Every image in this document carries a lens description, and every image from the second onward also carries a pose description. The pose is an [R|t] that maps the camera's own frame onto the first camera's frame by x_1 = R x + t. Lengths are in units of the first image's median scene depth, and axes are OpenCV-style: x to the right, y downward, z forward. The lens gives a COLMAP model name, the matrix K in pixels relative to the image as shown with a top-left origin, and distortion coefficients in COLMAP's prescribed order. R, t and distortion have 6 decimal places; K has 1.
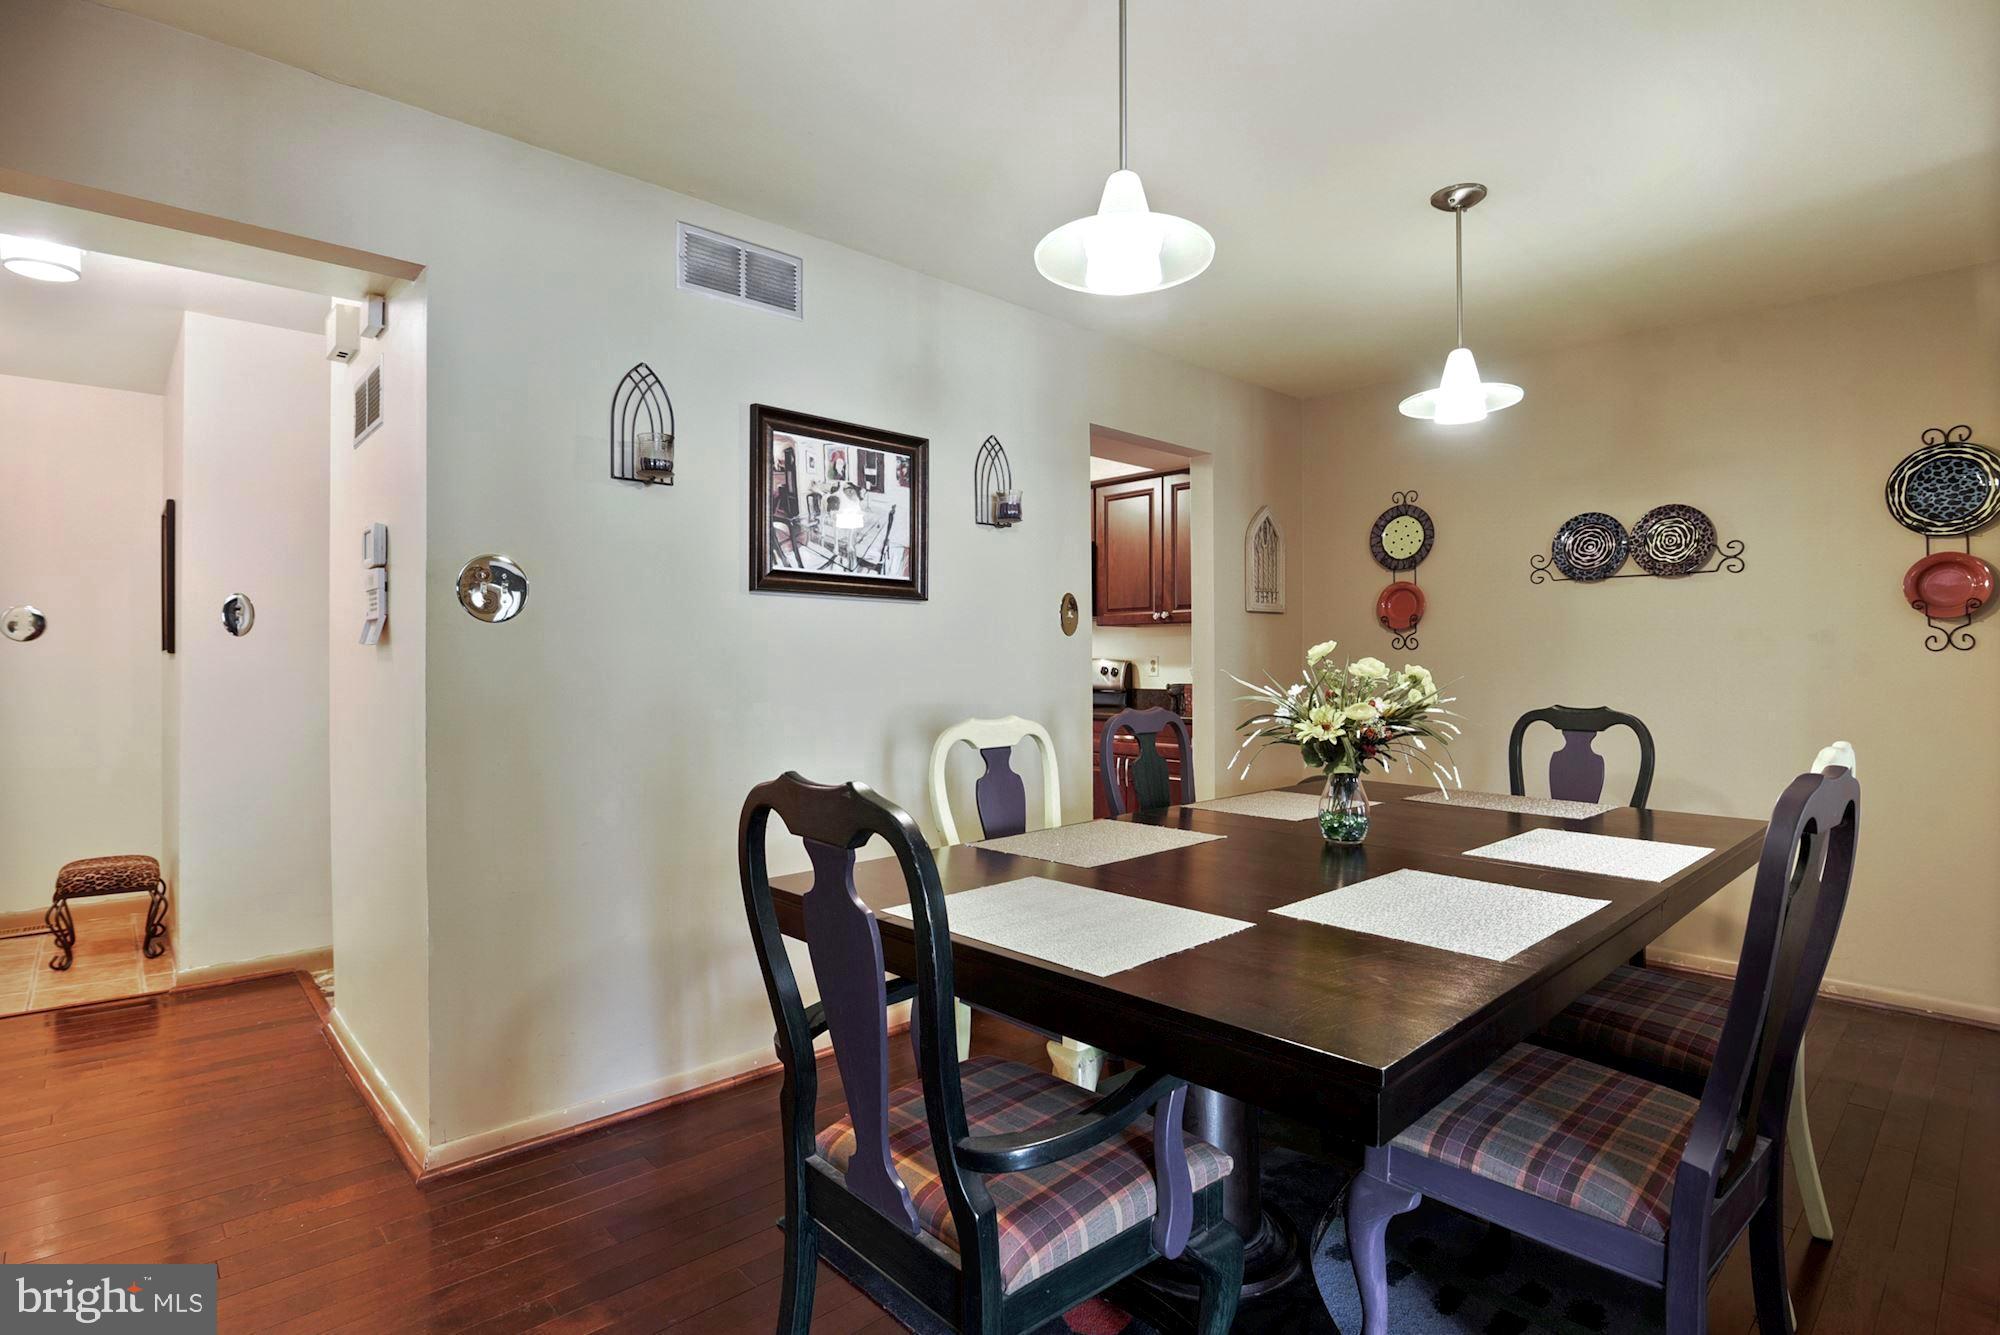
lens RADIAL K [[981.8, 0, 990.5], [0, 981.8, 654.6], [0, 0, 1]] dist [0.001128, -0.000390]
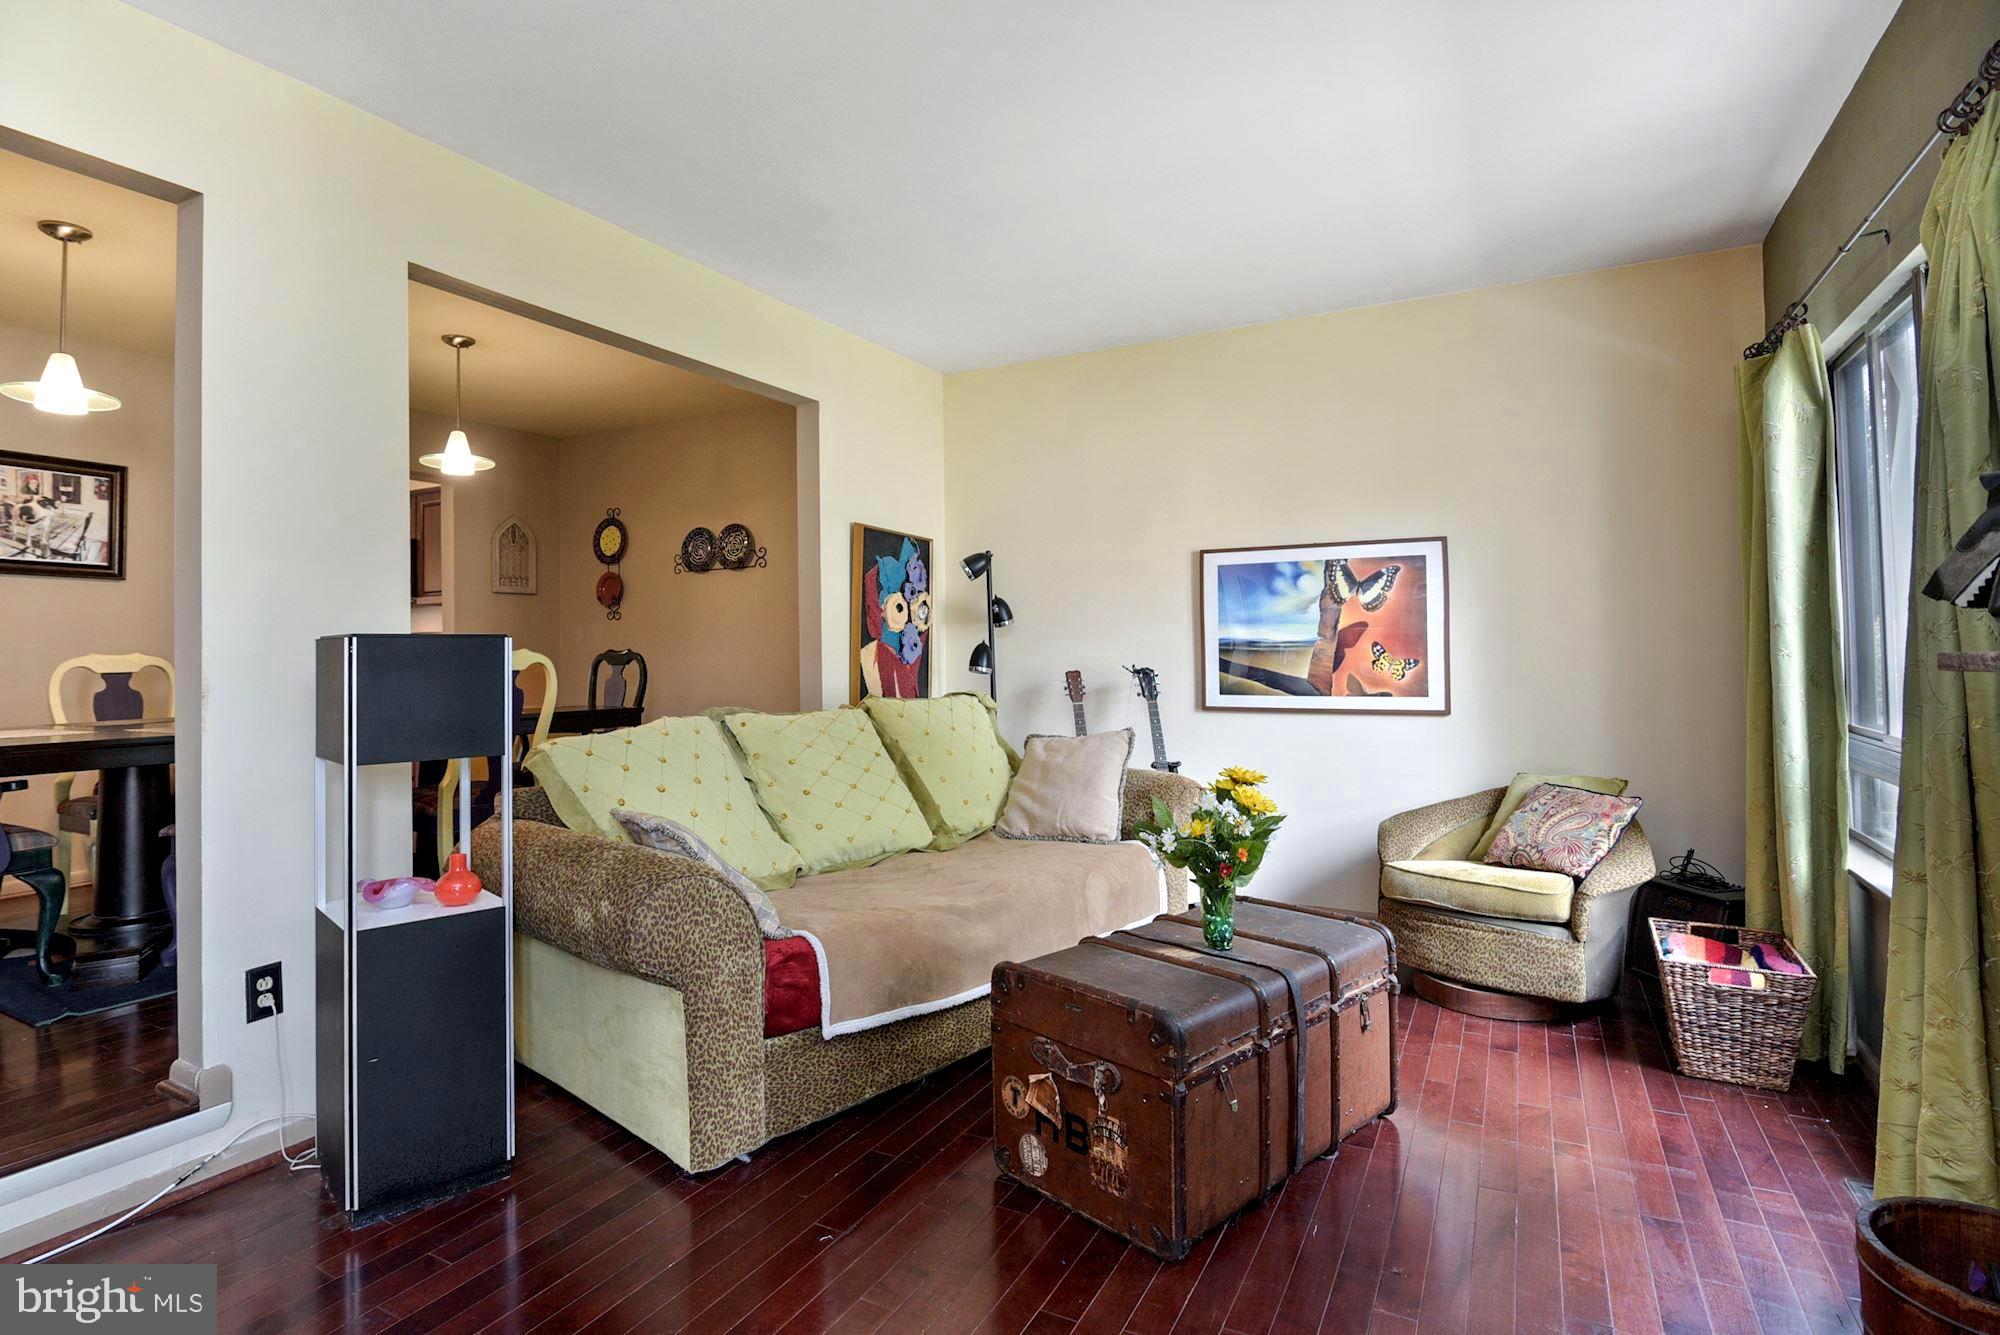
lens RADIAL K [[1013.4, 0, 954.6], [0, 1013.4, 625.8], [0, 0, 1]] dist [-0.000548, -0.000444]
pose [[0.954950, -0.003602, 0.296746, 0.679070], [0.010291, 0.999727, -0.020983, 0.057219], [-0.296590, 0.023092, 0.954726, -0.790453]]
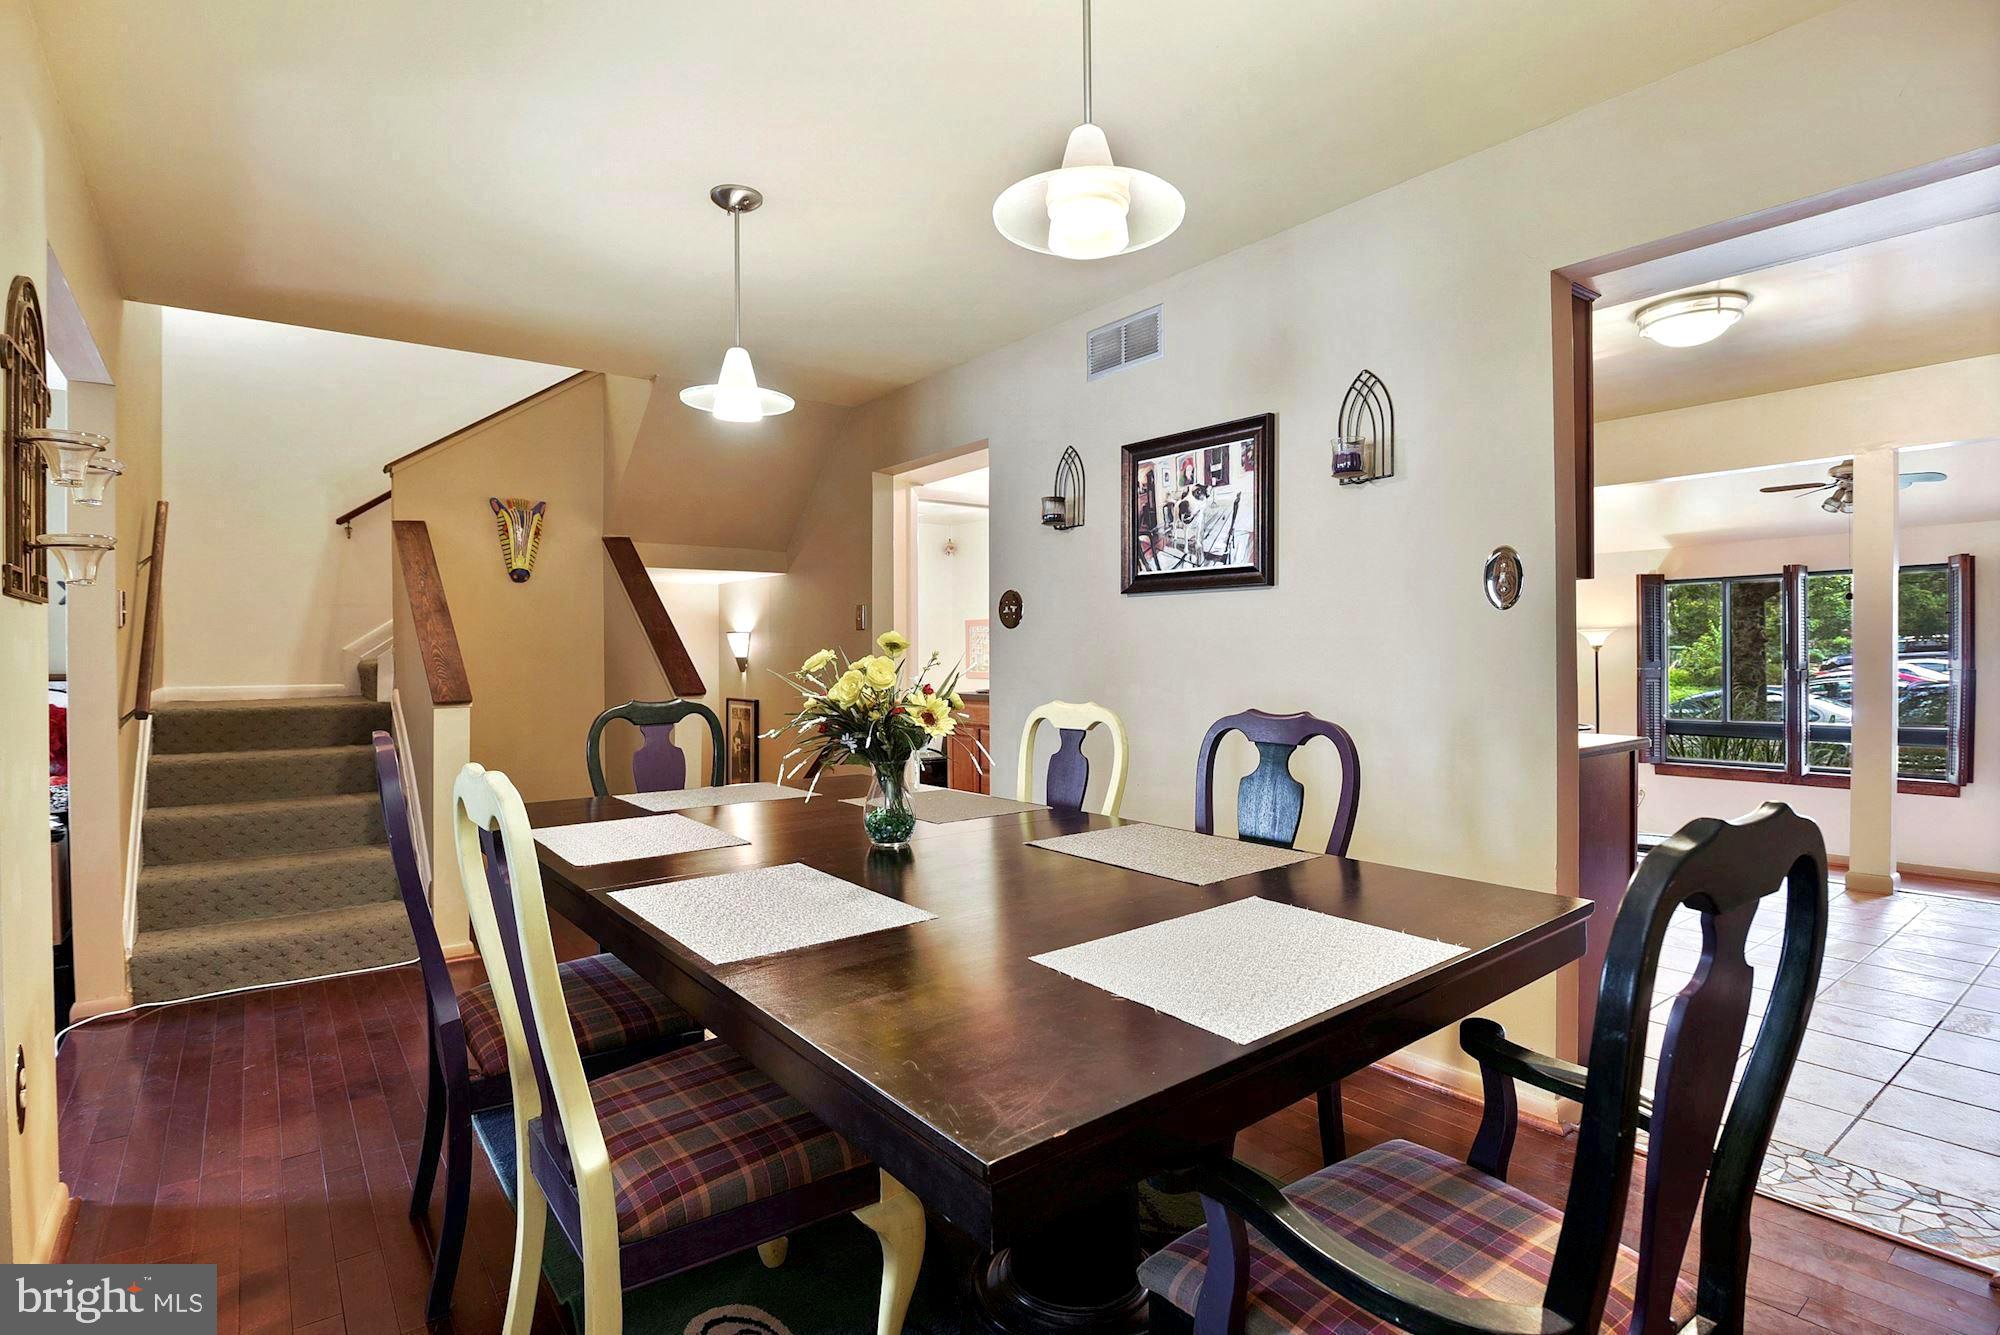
lens RADIAL K [[981.8, 0, 990.5], [0, 981.8, 654.6], [0, 0, 1]] dist [0.001128, -0.000390]
pose [[-0.093747, 0.006364, -0.995576, 0.944514], [0.014208, 0.999886, 0.005054, 0.003358], [0.995495, -0.013671, -0.093827, 0.863450]]
